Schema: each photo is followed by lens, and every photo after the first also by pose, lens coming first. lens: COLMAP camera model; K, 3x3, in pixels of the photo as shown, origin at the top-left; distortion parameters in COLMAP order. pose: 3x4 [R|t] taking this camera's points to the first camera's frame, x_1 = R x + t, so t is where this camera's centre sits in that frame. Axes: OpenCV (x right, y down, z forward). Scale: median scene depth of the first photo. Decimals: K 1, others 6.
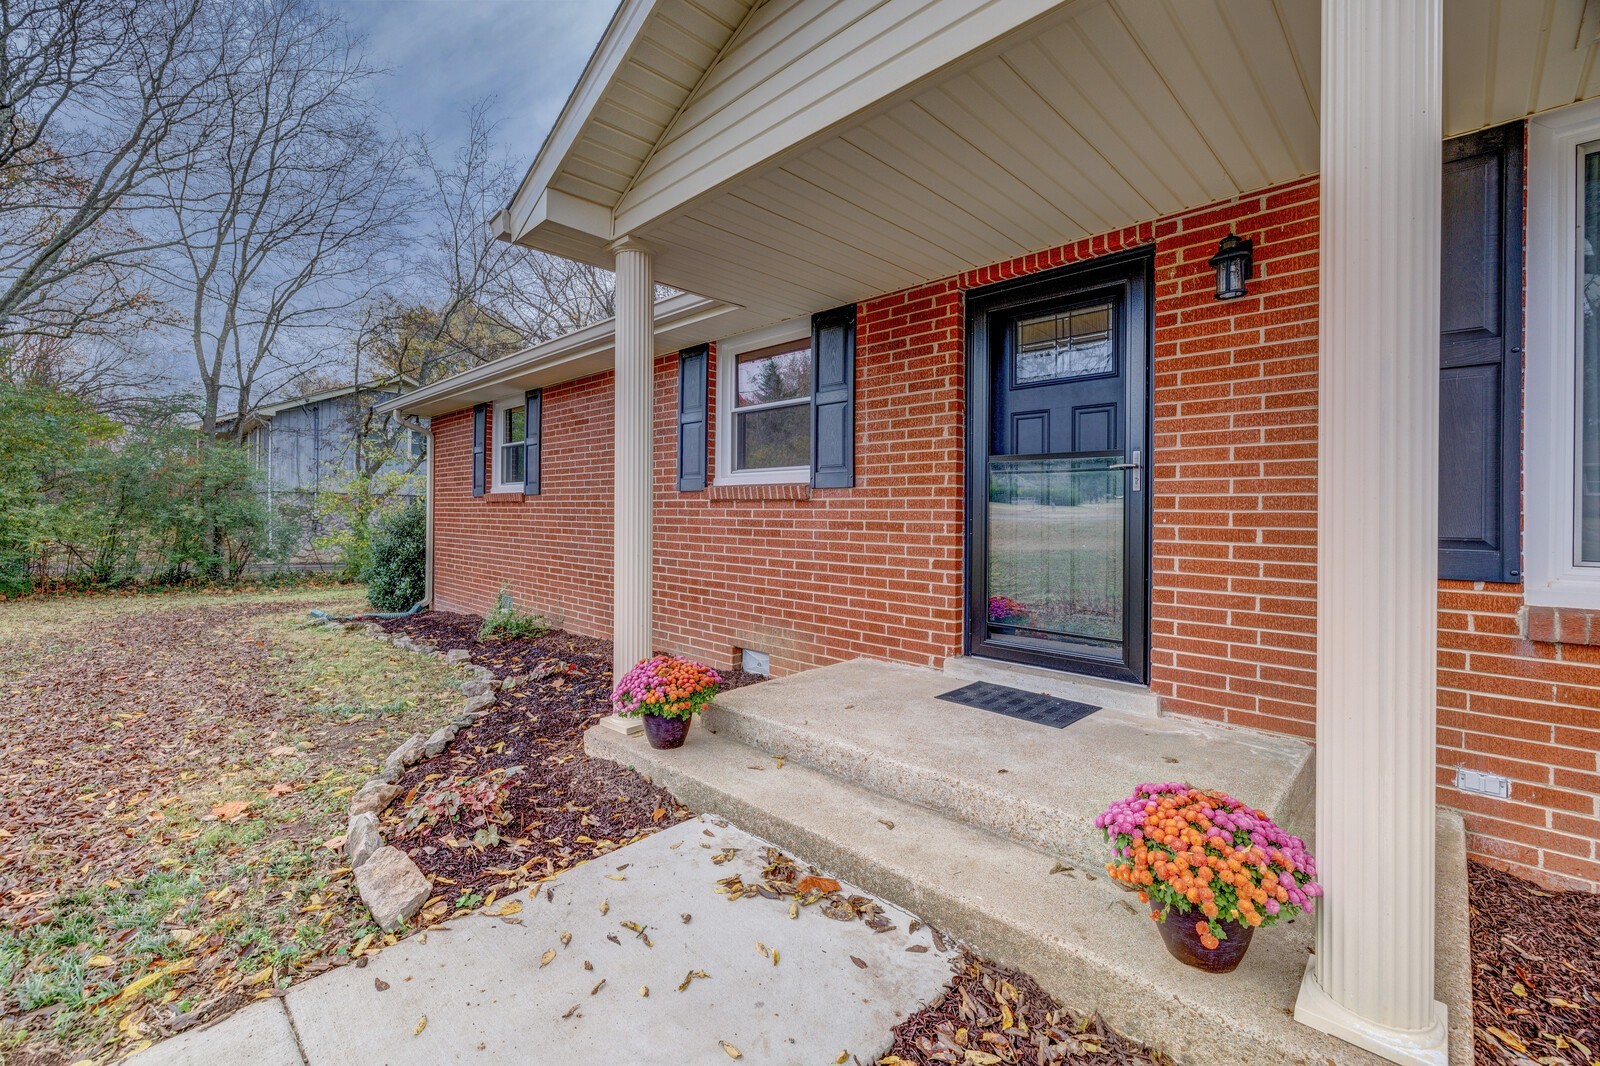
lens RADIAL K [[691.6, 0, 793.6], [0, 691.6, 511.2], [0, 0, 1]] dist [0.001283, 0.000262]
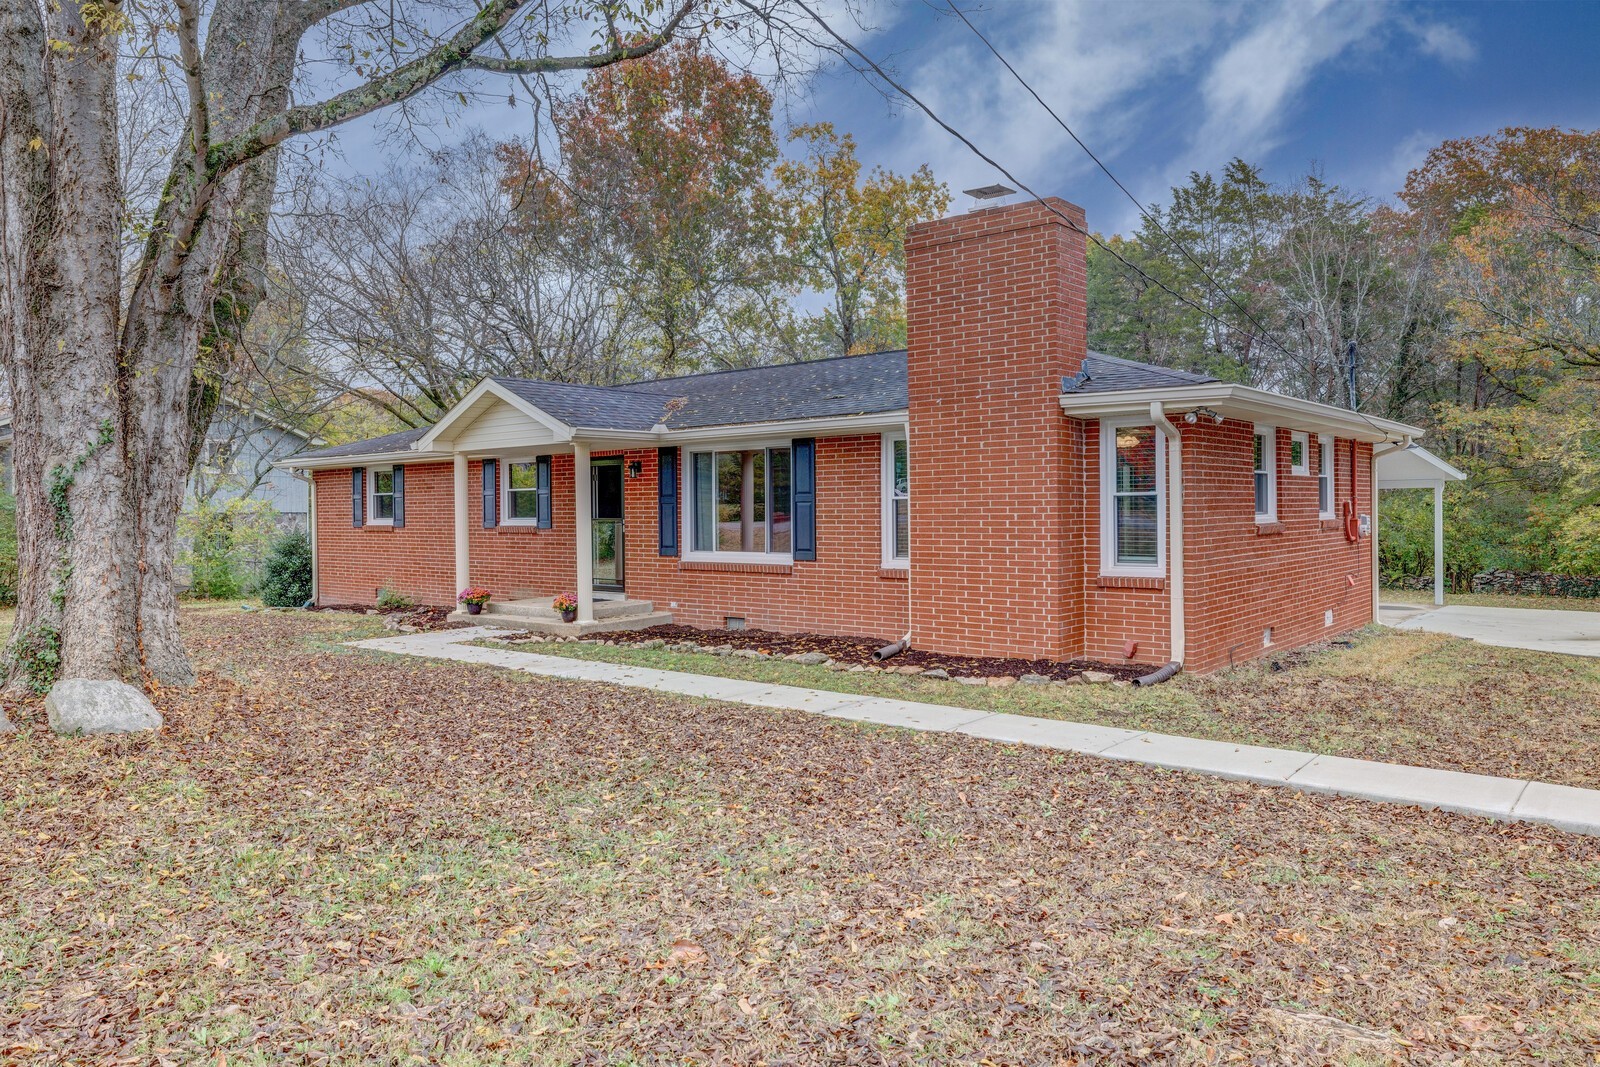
lens RADIAL K [[1126.2, 0, 800.0], [0, 1126.2, 533.5], [0, 0, 1]] dist [0.004325, 0.000896]
pose [[0.997351, -0.015487, 0.071074, 0.553857], [0.014121, 0.999707, 0.019683, -0.067470], [-0.071358, -0.018627, 0.997277, -2.493708]]
